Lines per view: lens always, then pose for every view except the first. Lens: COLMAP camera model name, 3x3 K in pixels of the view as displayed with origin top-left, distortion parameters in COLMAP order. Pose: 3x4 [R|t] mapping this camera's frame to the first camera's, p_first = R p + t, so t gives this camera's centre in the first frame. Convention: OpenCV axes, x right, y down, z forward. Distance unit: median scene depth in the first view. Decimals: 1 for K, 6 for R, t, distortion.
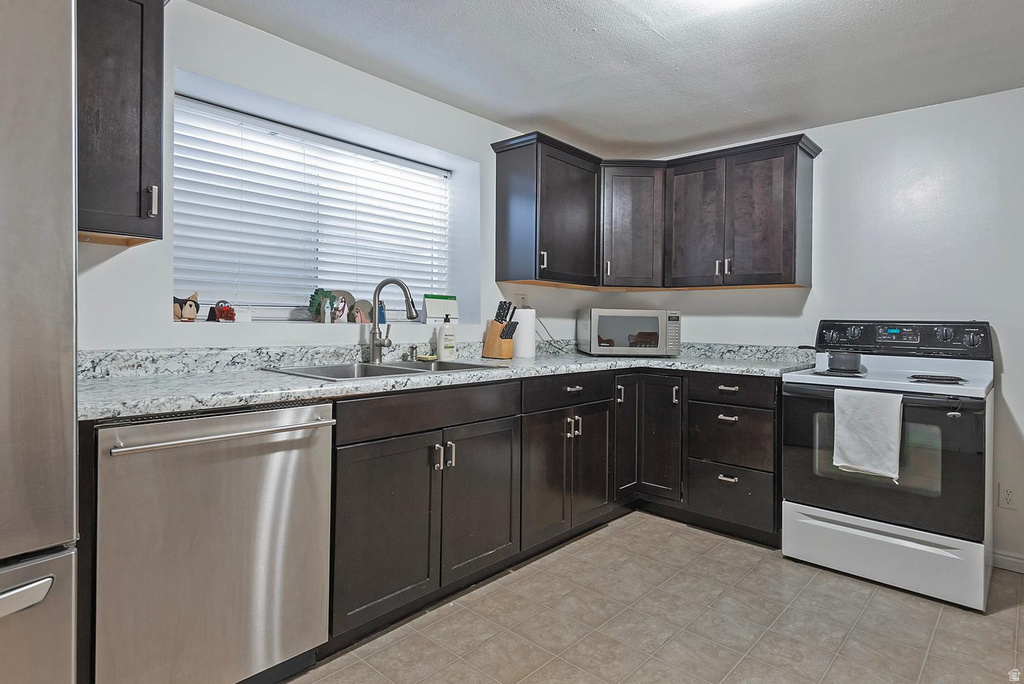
lens RADIAL K [[522.8, 0, 512.0], [0, 522.8, 342.0], [0, 0, 1]] dist [0.037589, -0.028990]
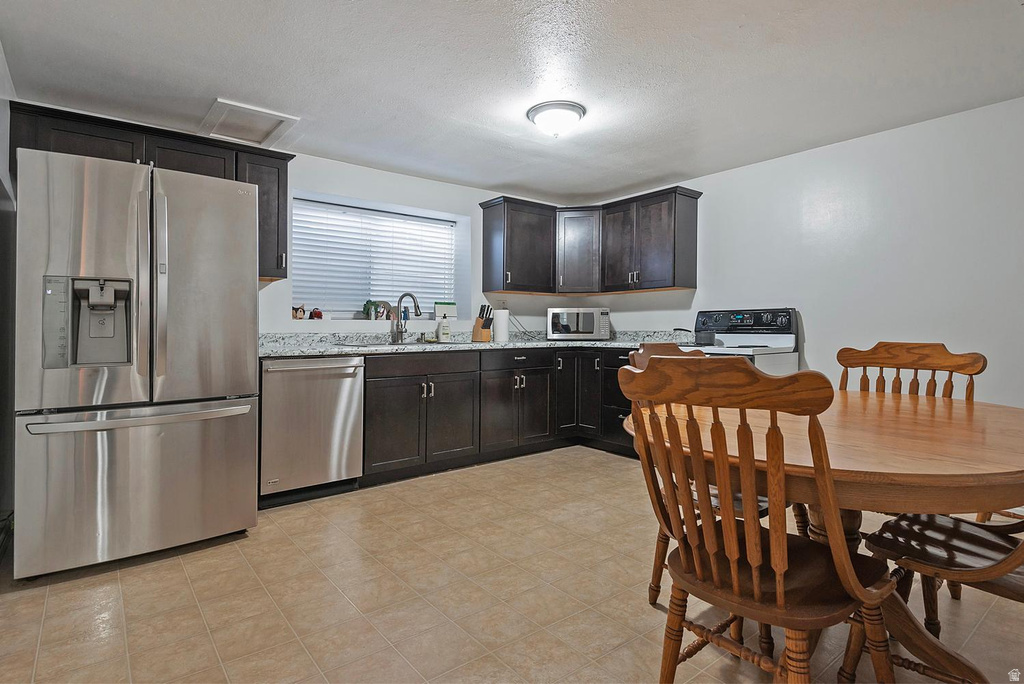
lens RADIAL K [[543.2, 0, 512.0], [0, 543.2, 342.0], [0, 0, 1]] dist [0.032799, -0.033596]
pose [[0.980528, -0.017655, -0.195583, 0.411300], [0.012802, 0.999579, -0.026049, 0.081736], [0.195961, 0.023038, 0.980341, -0.611951]]
